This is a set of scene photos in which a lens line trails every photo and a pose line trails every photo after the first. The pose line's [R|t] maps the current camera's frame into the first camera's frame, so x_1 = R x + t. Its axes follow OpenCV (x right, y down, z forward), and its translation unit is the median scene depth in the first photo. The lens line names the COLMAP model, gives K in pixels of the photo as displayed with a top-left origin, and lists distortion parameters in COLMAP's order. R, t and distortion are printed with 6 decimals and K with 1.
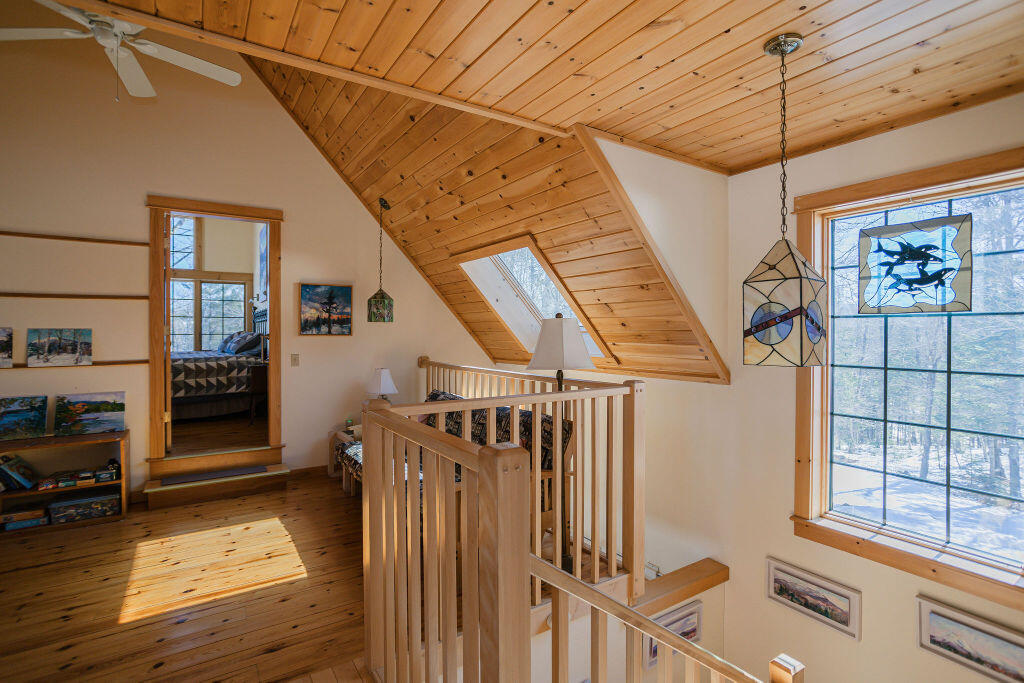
lens RADIAL K [[498.0, 0, 525.3], [0, 498.0, 337.0], [0, 0, 1]] dist [-0.059175, 0.030586]
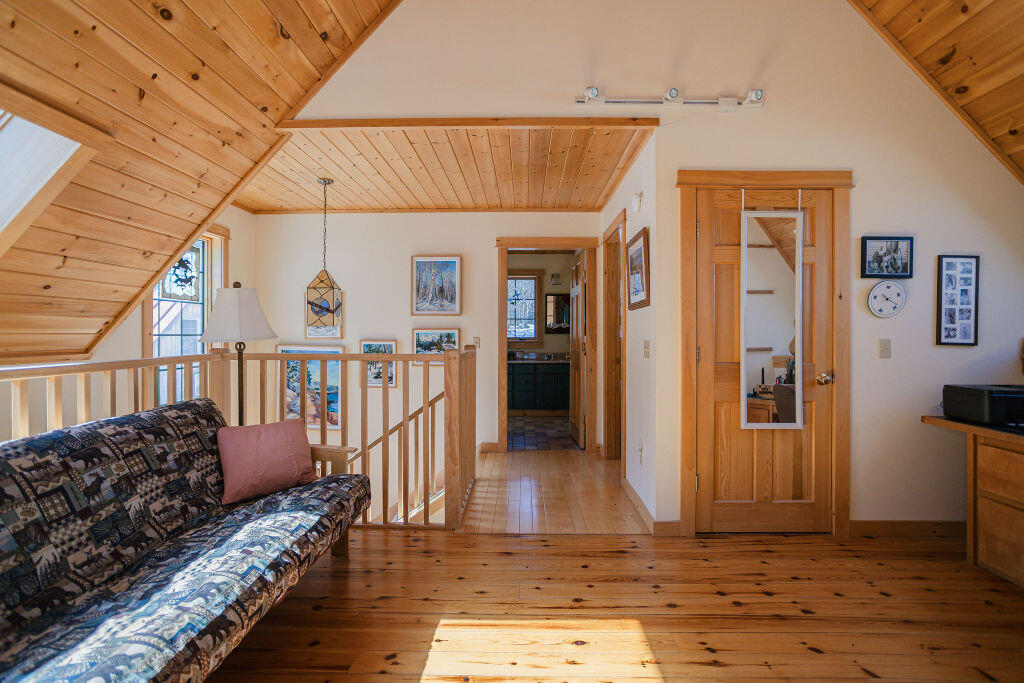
lens RADIAL K [[485.1, 0, 504.6], [0, 485.1, 333.4], [0, 0, 1]] dist [-0.056678, 0.031720]
pose [[-0.804276, -0.004096, 0.594241, -1.036510], [0.001786, 0.999955, 0.009310, 0.051683], [-0.594253, 0.008549, -0.804233, 1.653137]]
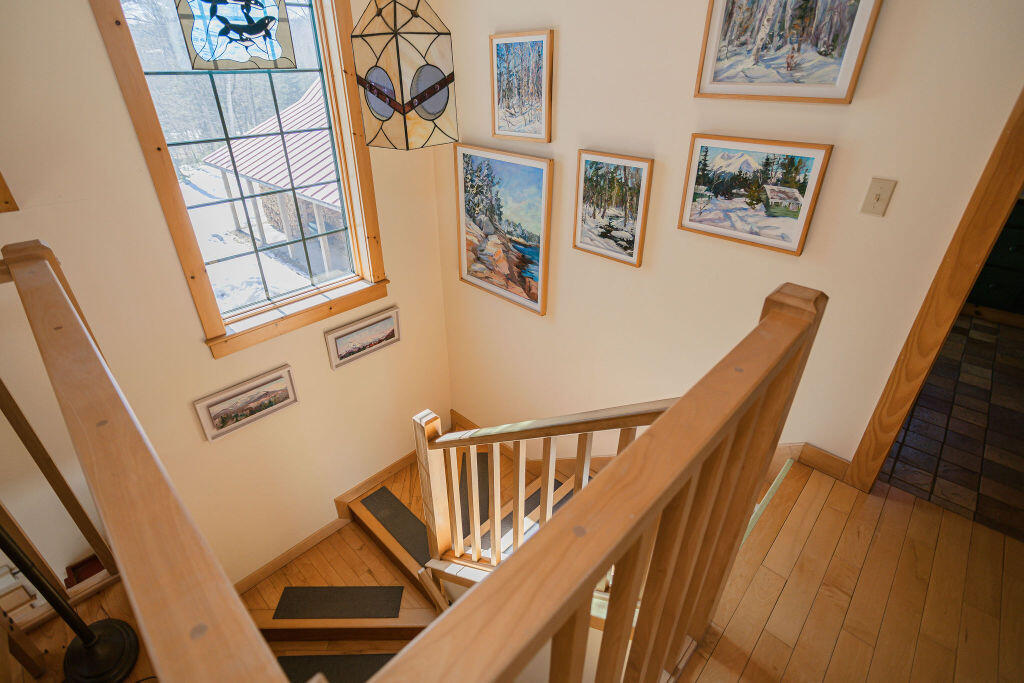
lens RADIAL K [[485.1, 0, 504.6], [0, 485.1, 333.4], [0, 0, 1]] dist [-0.056678, 0.031720]
pose [[-0.201024, -0.478737, 0.854635, -0.292511], [0.014756, 0.870865, 0.491300, -0.048640], [-0.979475, 0.111374, -0.168000, 0.742103]]
